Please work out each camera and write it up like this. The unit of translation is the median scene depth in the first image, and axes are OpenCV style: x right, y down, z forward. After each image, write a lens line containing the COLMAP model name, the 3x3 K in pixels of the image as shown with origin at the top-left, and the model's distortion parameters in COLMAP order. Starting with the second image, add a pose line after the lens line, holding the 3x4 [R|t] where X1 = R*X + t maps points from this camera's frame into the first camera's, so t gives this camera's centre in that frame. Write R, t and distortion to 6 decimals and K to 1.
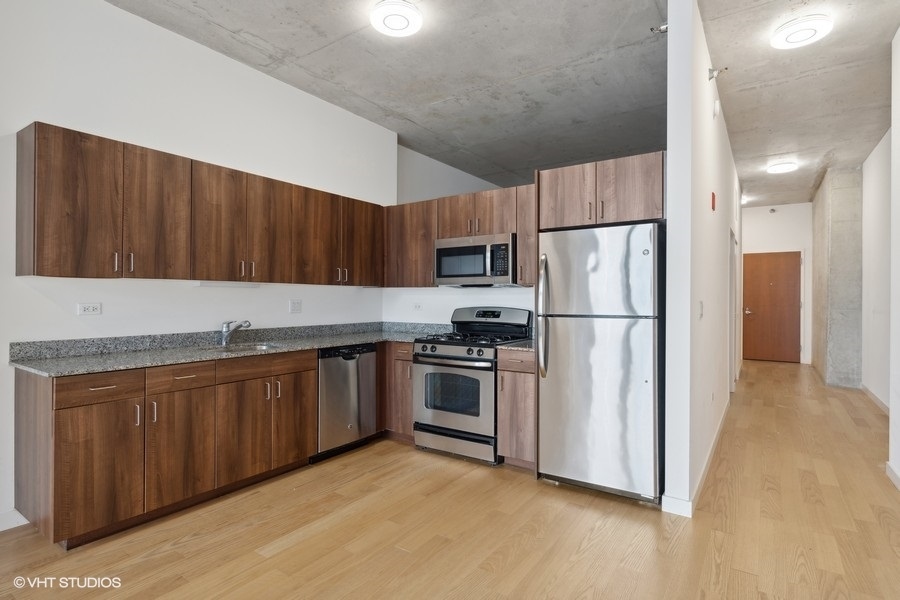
lens RADIAL K [[459.4, 0, 450.0], [0, 459.4, 300.0], [0, 0, 1]] dist [-0.001470, -0.000218]
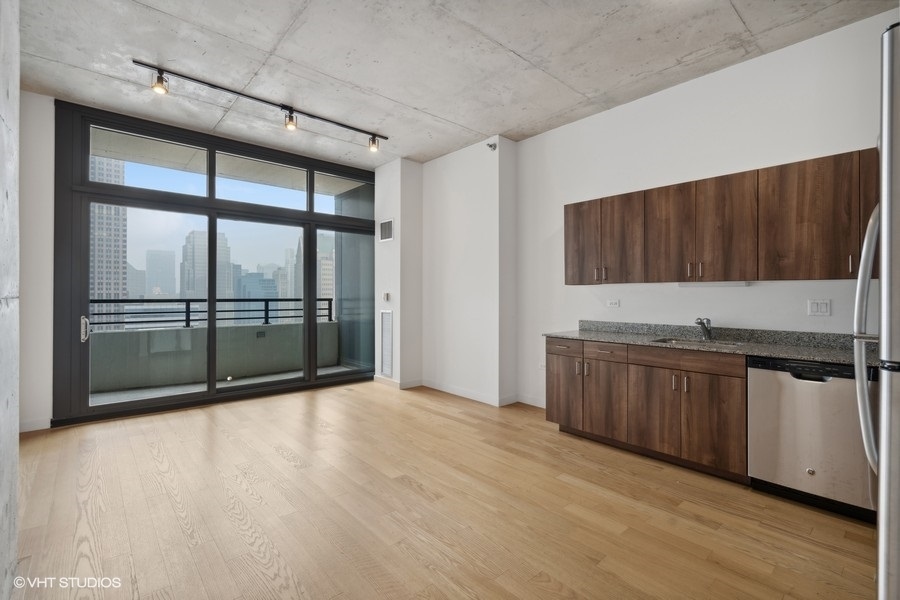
lens RADIAL K [[407.4, 0, 443.9], [0, 407.4, 293.6], [0, 0, 1]] dist [-0.000135, -0.000035]
pose [[-0.246857, -0.006378, -0.969031, 0.685844], [-0.004113, 0.999976, -0.005534, -0.004453], [0.969043, 0.002619, -0.246877, 0.721419]]
